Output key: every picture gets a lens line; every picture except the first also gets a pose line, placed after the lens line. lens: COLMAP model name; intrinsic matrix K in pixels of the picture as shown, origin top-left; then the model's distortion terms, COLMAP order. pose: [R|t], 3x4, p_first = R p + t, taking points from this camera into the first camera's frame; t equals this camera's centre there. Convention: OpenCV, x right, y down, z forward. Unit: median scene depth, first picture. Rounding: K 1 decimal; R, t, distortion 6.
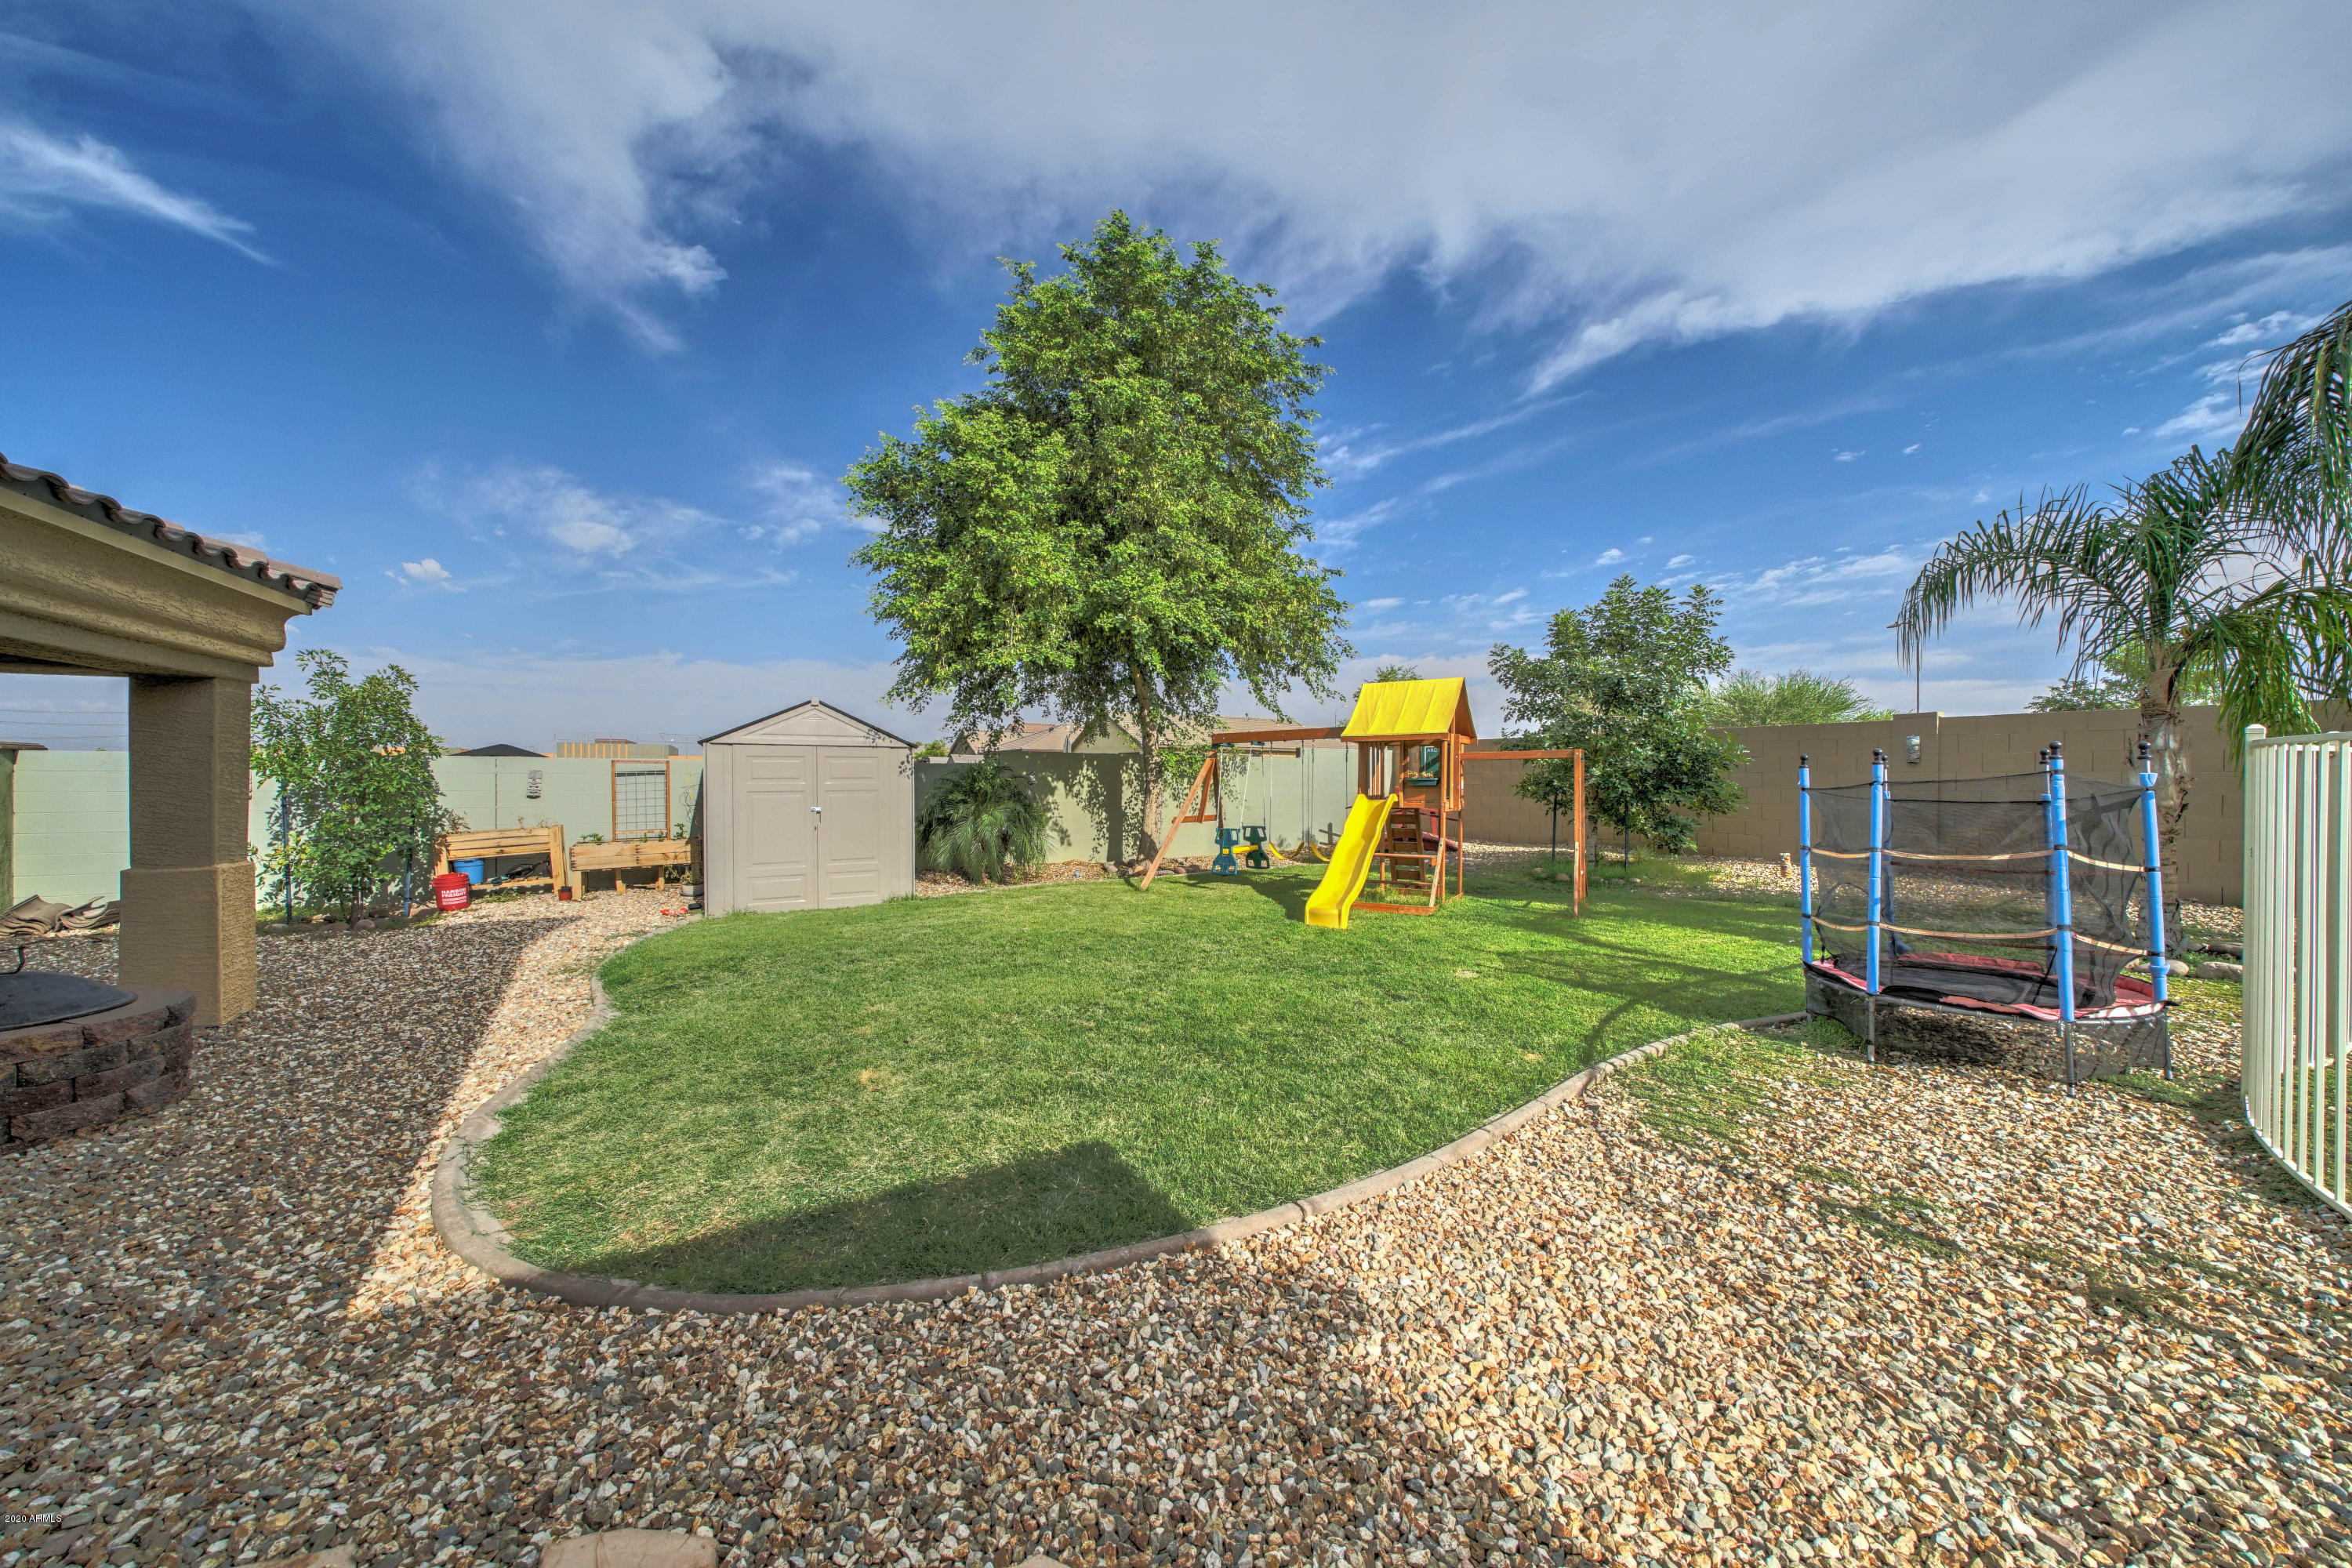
lens RADIAL K [[804.4, 0, 1168.0], [0, 804.4, 773.5], [0, 0, 1]] dist [-0.002455, -0.000379]
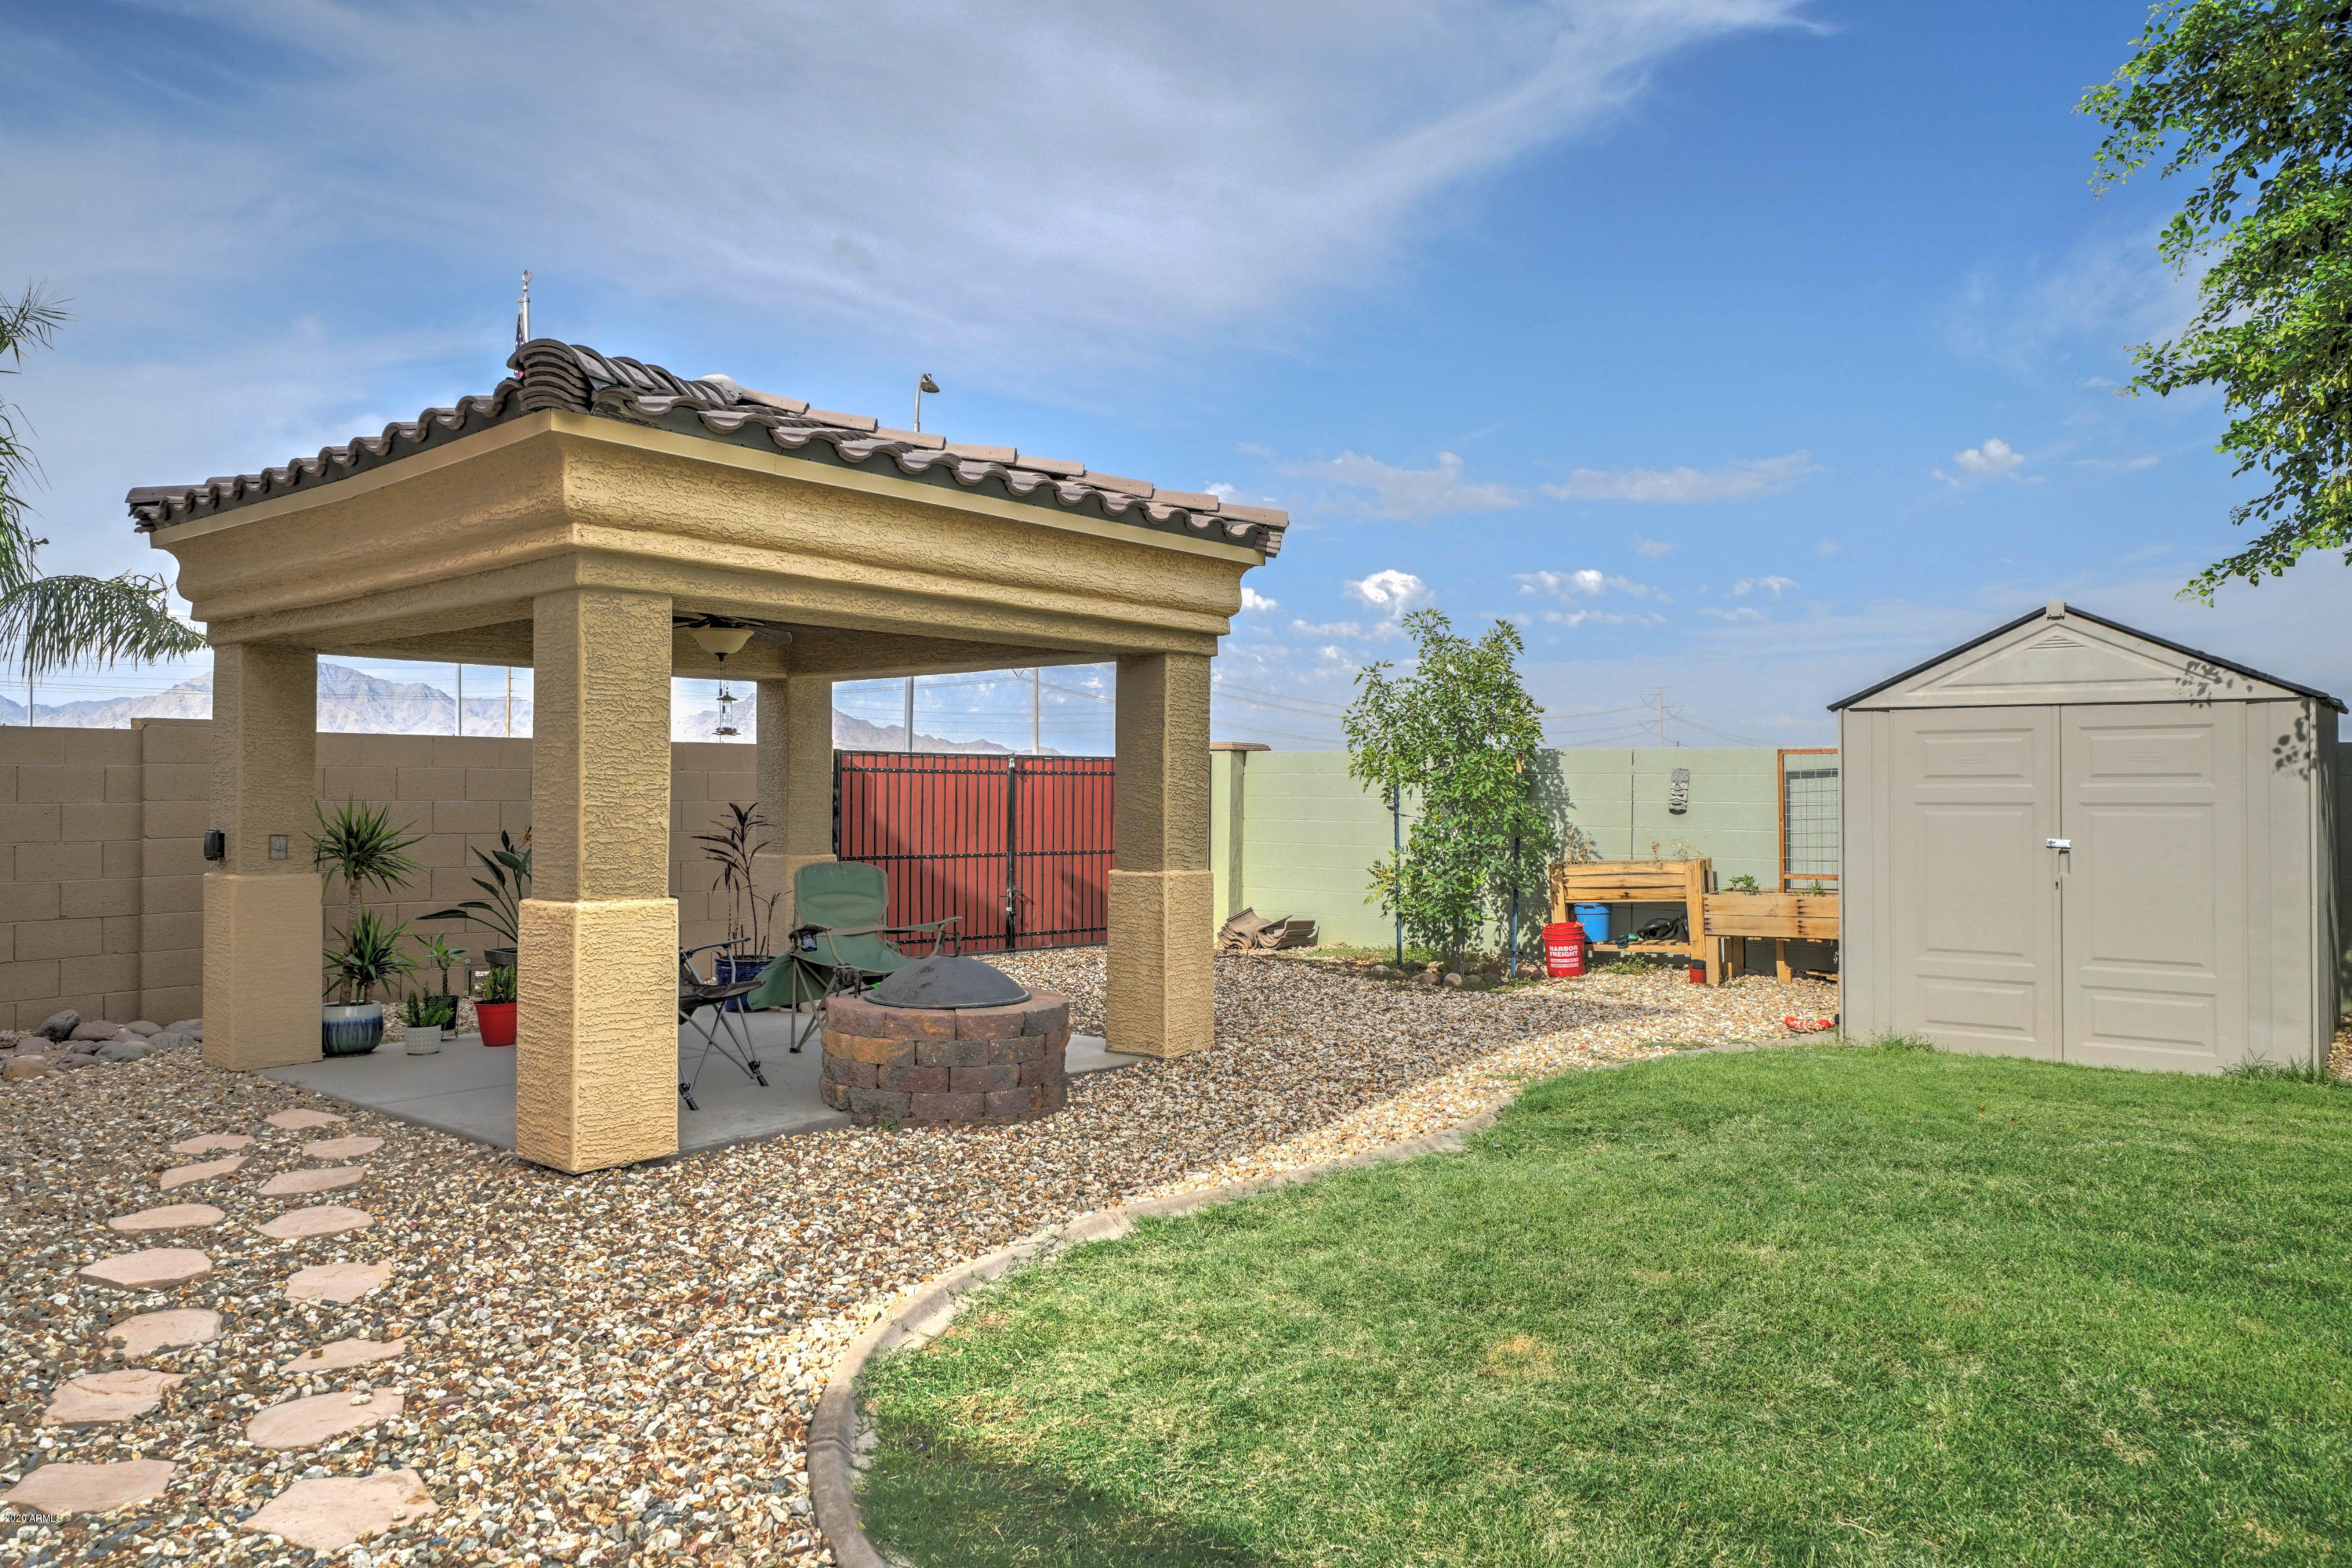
lens RADIAL K [[1570.2, 0, 1171.3], [0, 1570.2, 777.0], [0, 0, 1]] dist [-0.000418, 0.000400]
pose [[0.384166, -0.007199, -0.923236, 0.185371], [-0.001995, 0.999961, -0.008627, 0.014226], [0.923262, 0.005156, 0.384136, 0.182070]]
